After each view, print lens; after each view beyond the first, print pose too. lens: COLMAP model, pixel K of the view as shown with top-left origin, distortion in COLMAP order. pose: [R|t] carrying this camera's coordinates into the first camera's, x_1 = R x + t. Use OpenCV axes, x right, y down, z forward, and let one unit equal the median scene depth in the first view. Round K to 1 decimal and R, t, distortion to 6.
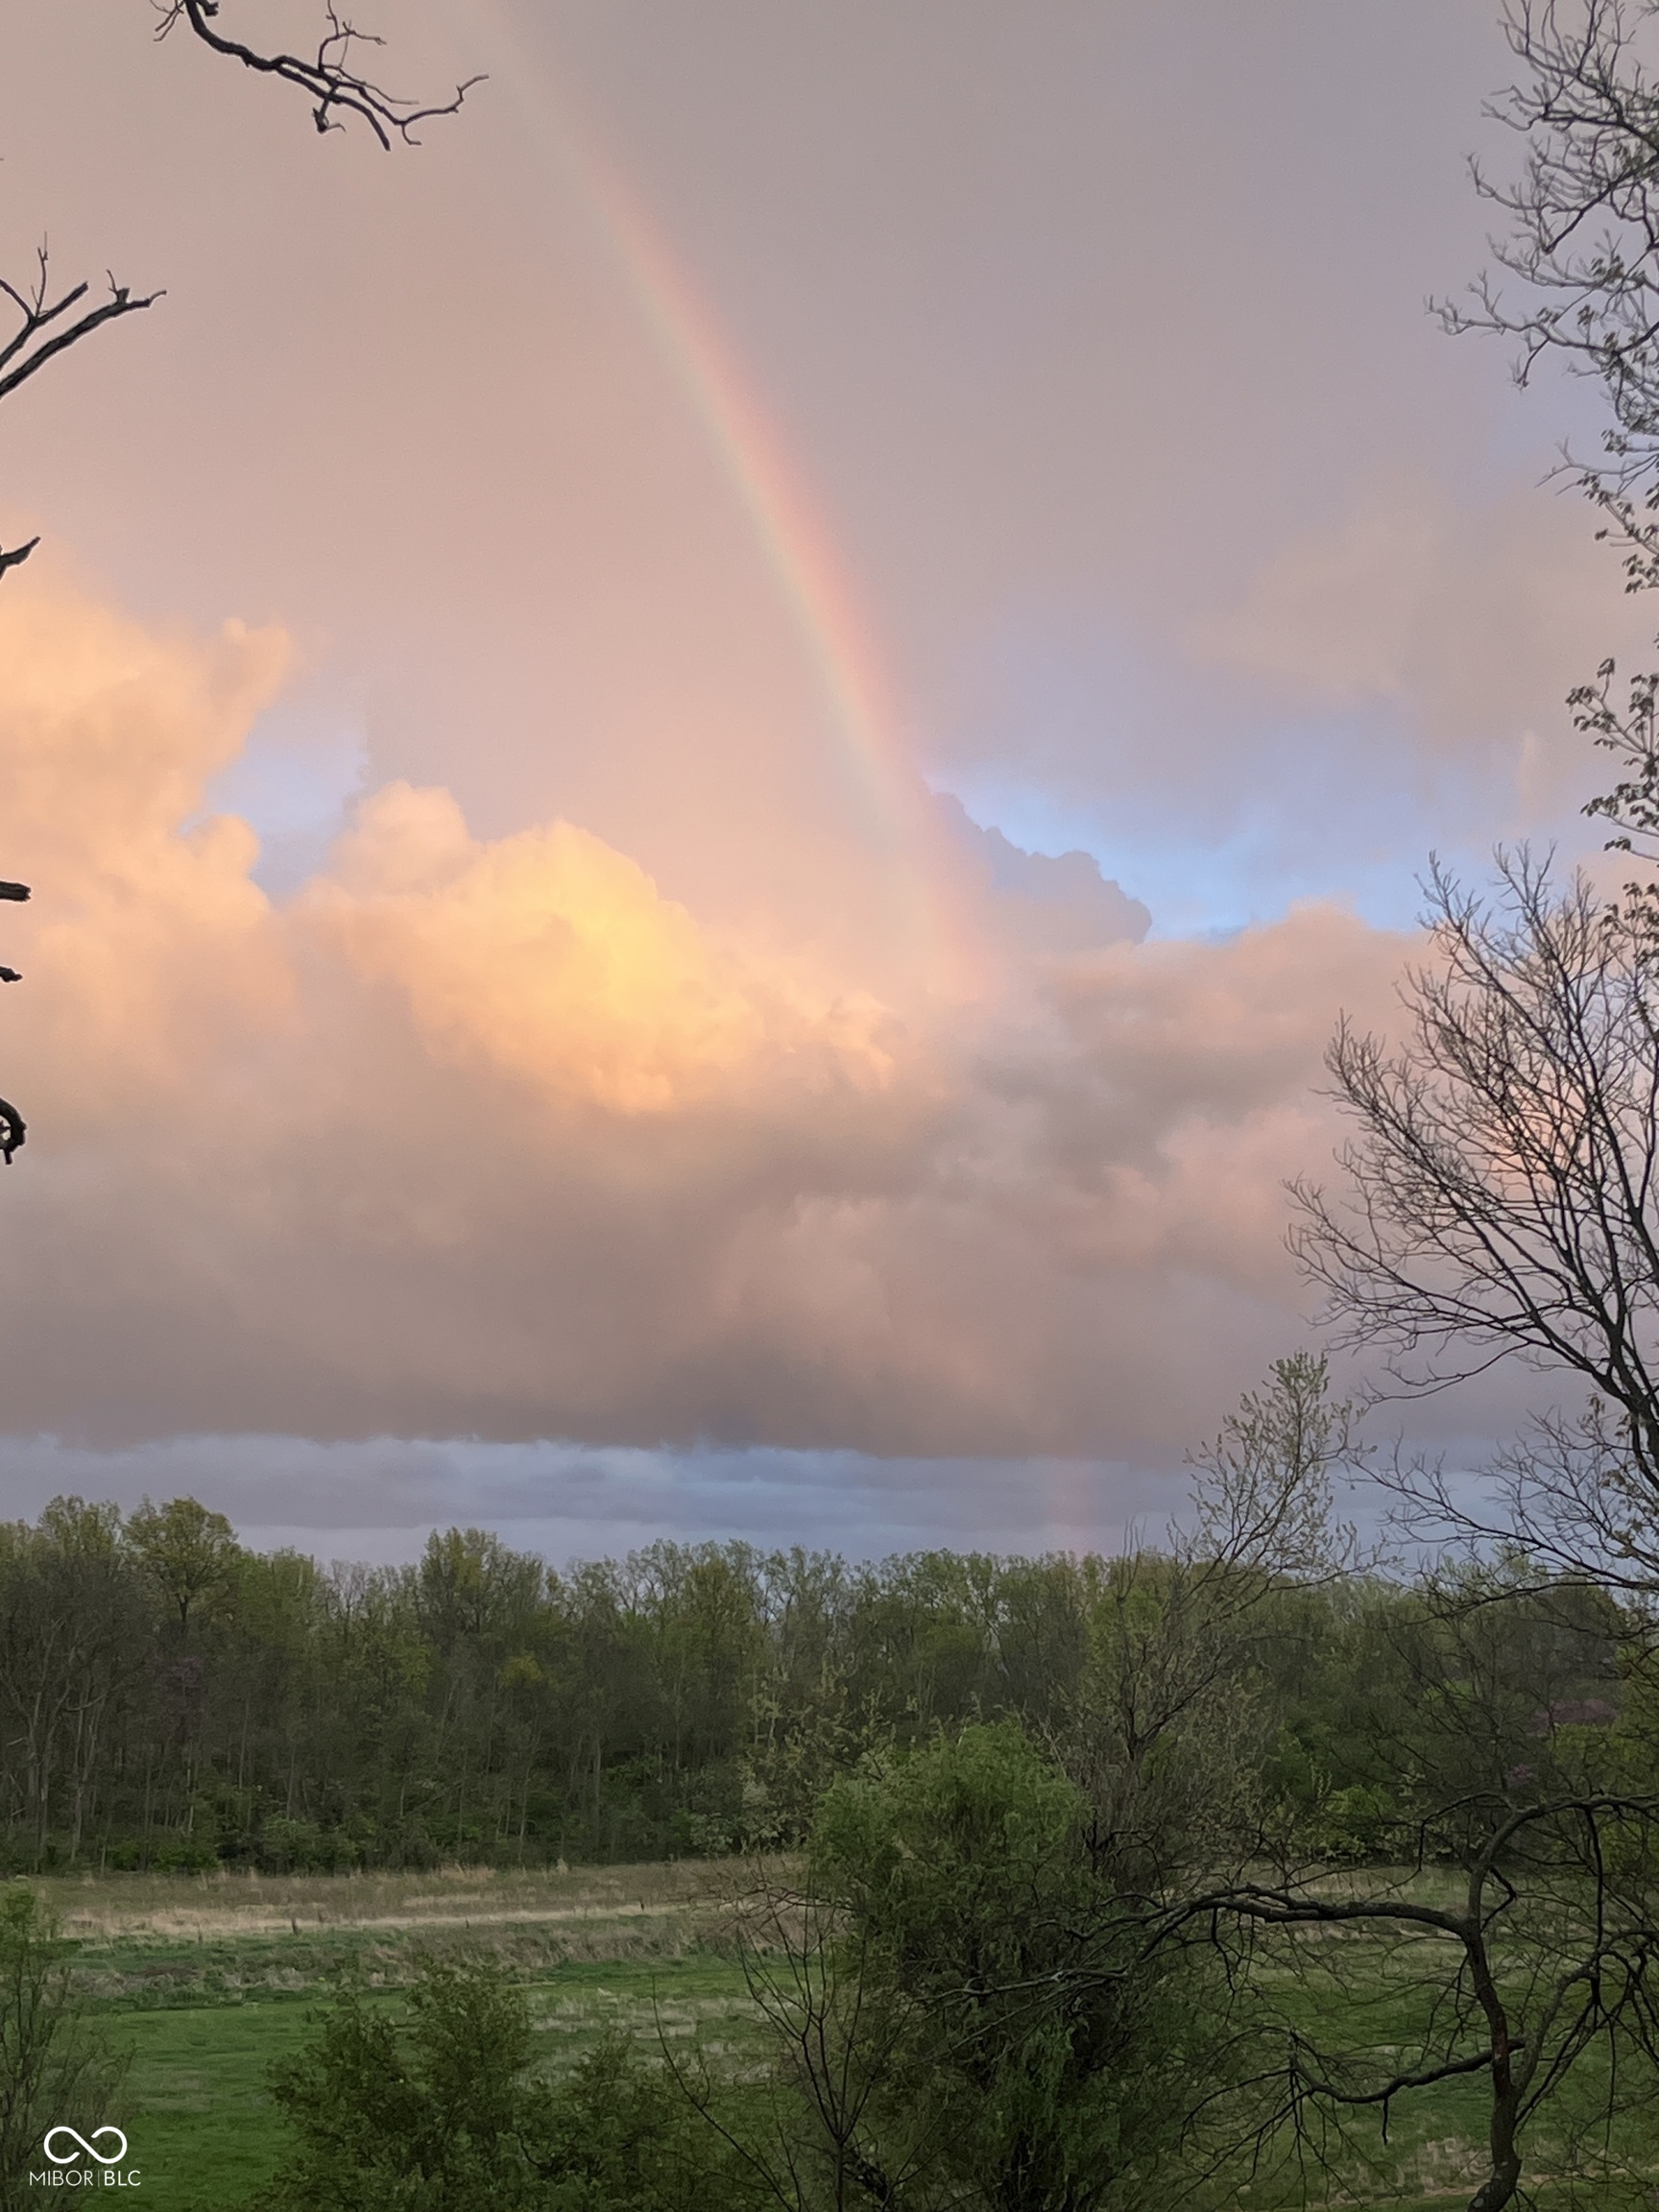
lens RADIAL K [[5037.9, 0, 829.5], [0, 5037.9, 1106.0], [0, 0, 1]] dist [-0.030953, 0.403752]
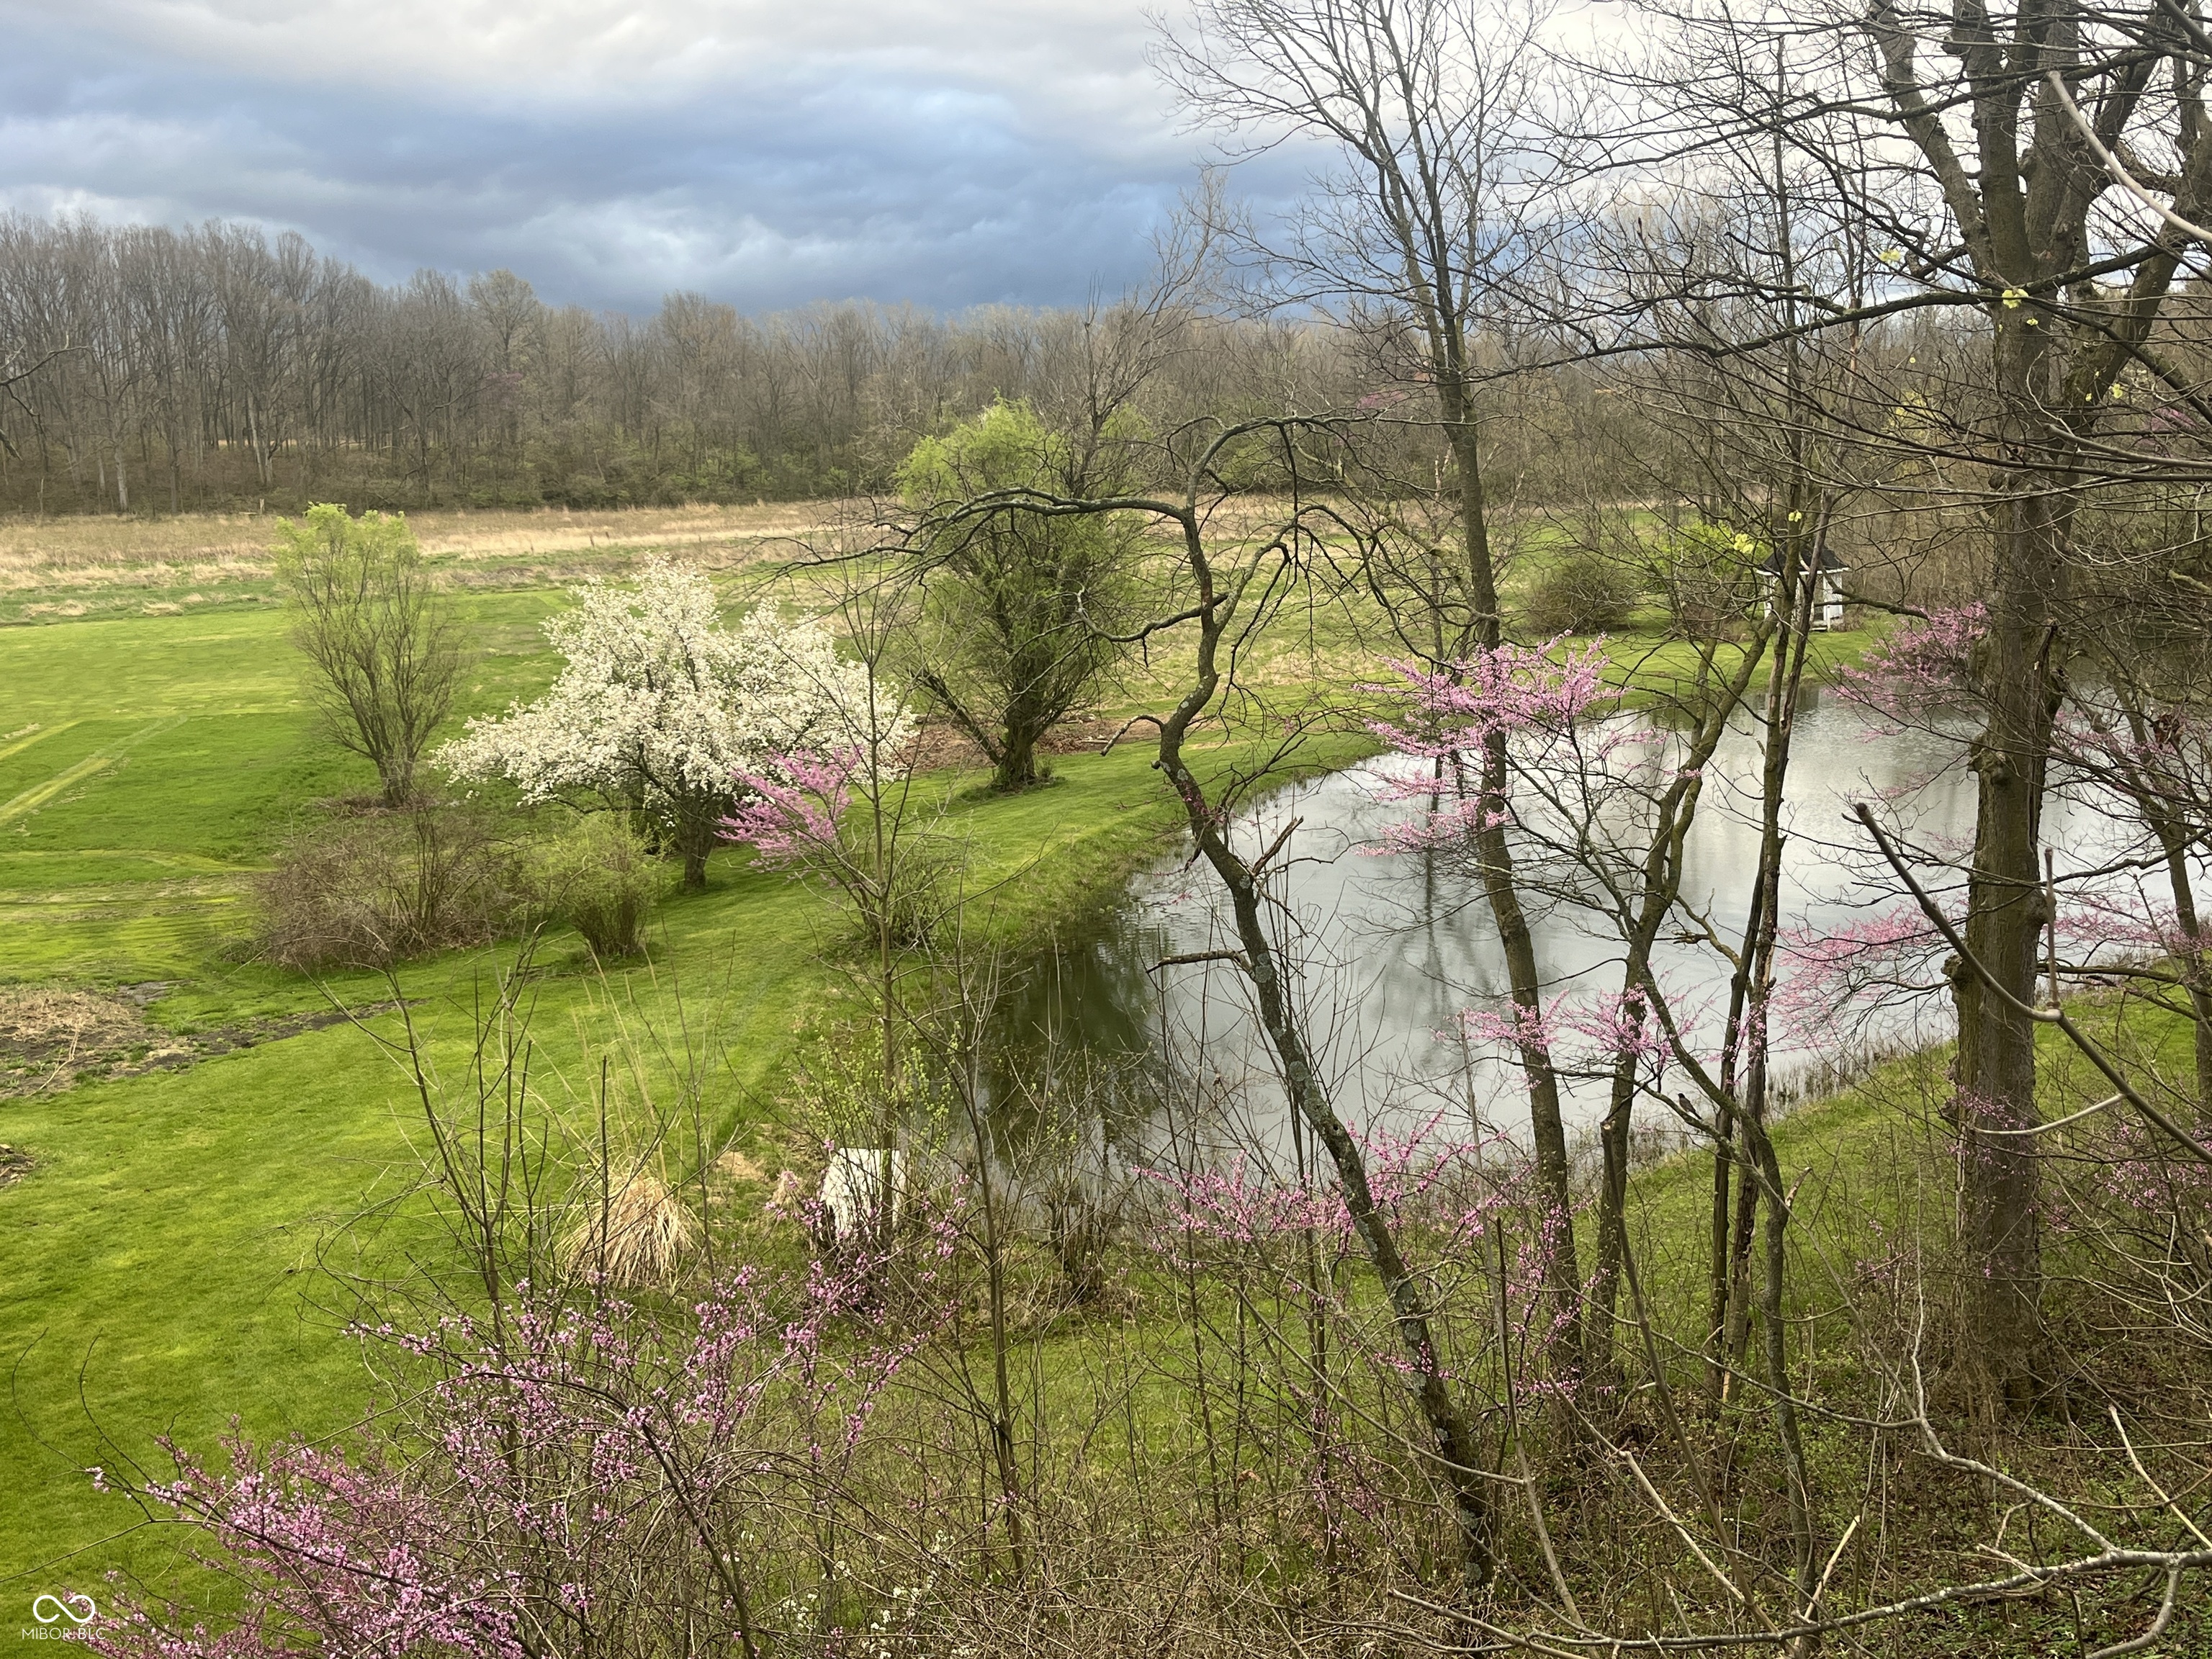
lens RADIAL K [[2292.8, 0, 1106.0], [0, 2292.8, 829.5], [0, 0, 1]] dist [0.210996, 0.007066]
pose [[0.999532, -0.020827, -0.022410, 0.077642], [0.026237, 0.960287, 0.277776, 0.046617], [0.015734, -0.278234, 0.960384, 0.245744]]
